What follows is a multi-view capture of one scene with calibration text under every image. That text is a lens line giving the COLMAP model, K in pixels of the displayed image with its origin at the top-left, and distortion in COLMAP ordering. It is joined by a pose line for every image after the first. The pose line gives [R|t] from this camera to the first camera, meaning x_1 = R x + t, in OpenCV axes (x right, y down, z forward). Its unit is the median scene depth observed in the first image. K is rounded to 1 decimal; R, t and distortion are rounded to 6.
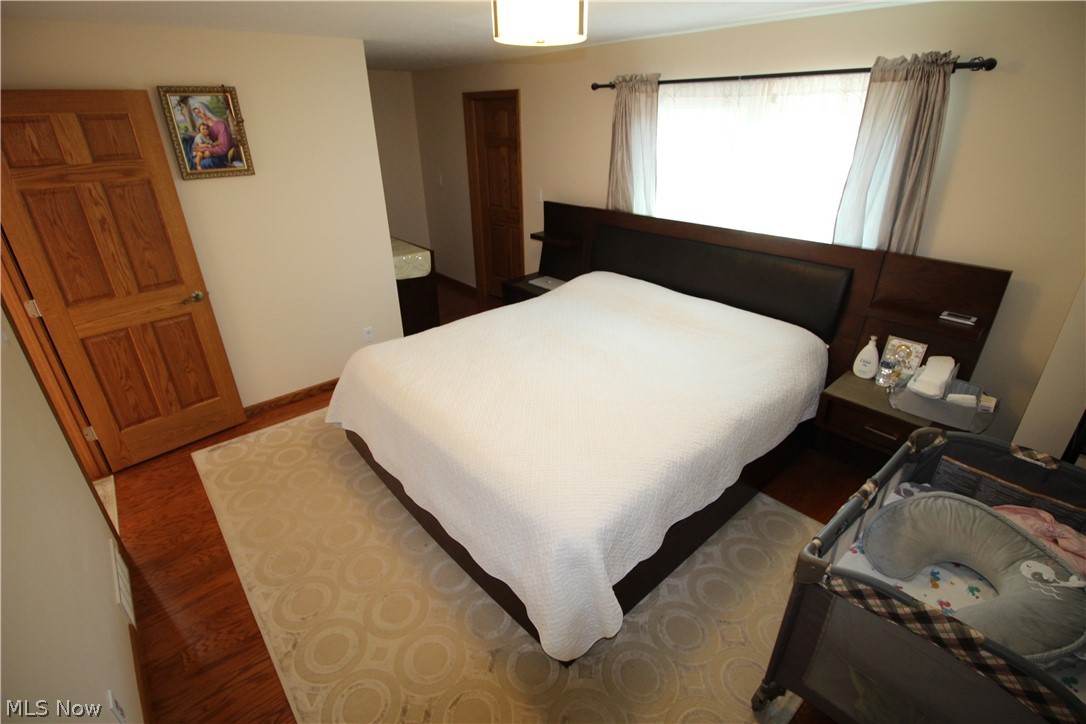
lens RADIAL K [[509.0, 0, 544.9], [0, 509.0, 362.1], [0, 0, 1]] dist [-0.007779, -0.009420]
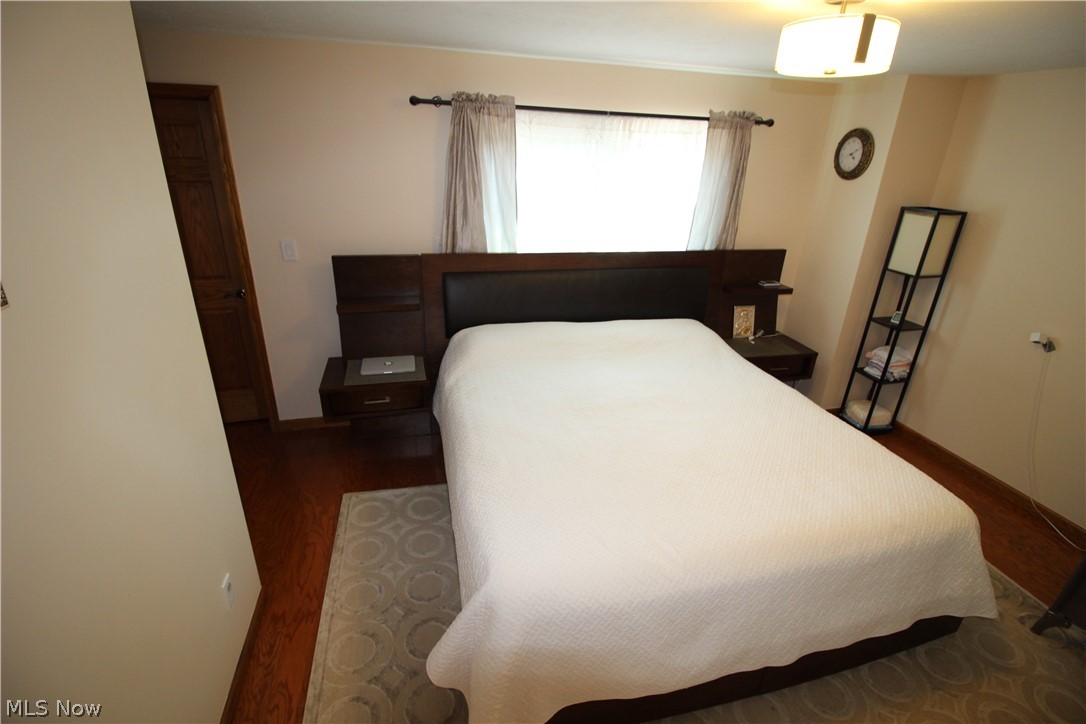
lens RADIAL K [[509.0, 0, 541.4], [0, 509.0, 359.4], [0, 0, 1]] dist [-0.007779, -0.009420]
pose [[0.461425, -0.318009, 0.828226, -0.722338], [0.343630, 0.924741, 0.163623, -0.305659], [-0.817928, 0.209104, 0.535976, 0.650943]]
